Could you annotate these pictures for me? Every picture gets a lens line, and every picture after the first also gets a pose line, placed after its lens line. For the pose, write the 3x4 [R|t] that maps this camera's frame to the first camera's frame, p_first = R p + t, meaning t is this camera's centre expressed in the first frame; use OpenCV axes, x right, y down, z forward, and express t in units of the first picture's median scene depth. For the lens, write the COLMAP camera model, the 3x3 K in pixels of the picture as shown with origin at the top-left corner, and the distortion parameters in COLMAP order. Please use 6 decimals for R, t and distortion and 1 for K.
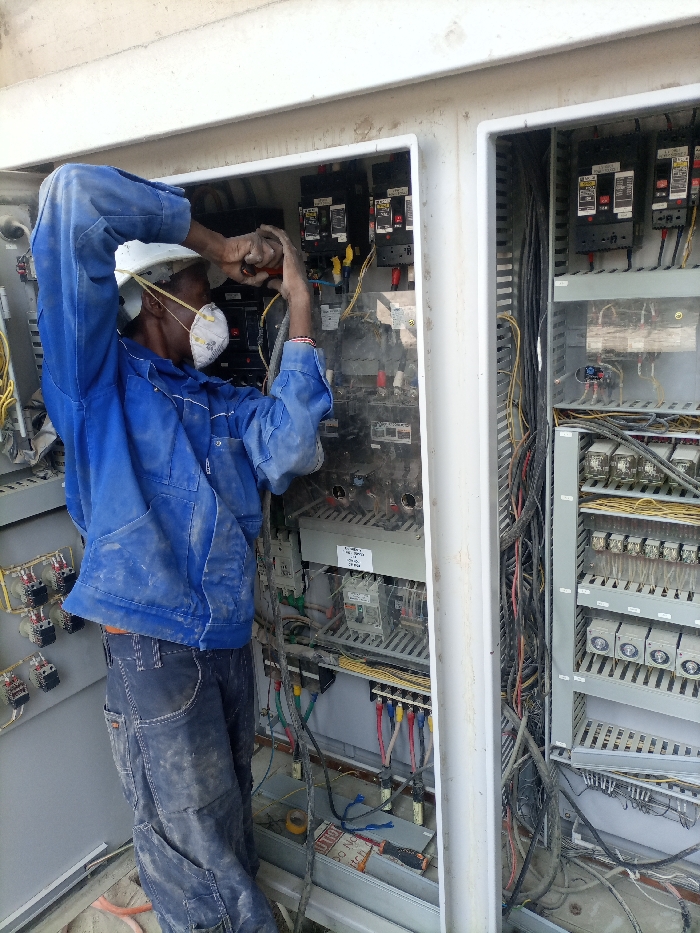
lens RADIAL K [[681.4, 0, 354.6], [0, 681.4, 458.7], [0, 0, 1]] dist [0.020453, -0.032005]
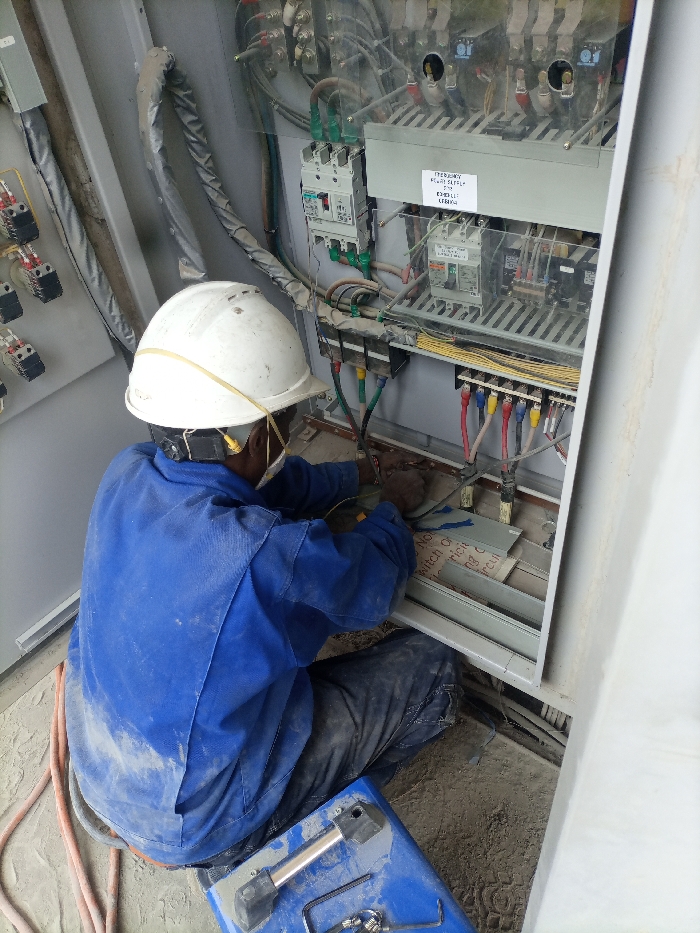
lens RADIAL K [[681.4, 0, 354.6], [0, 681.4, 458.7], [0, 0, 1]] dist [0.020453, -0.032005]
pose [[0.996990, 0.018208, -0.075359, -0.033259], [0.018595, 0.887495, 0.460441, 0.067652], [0.075265, -0.460457, 0.884486, 0.279086]]
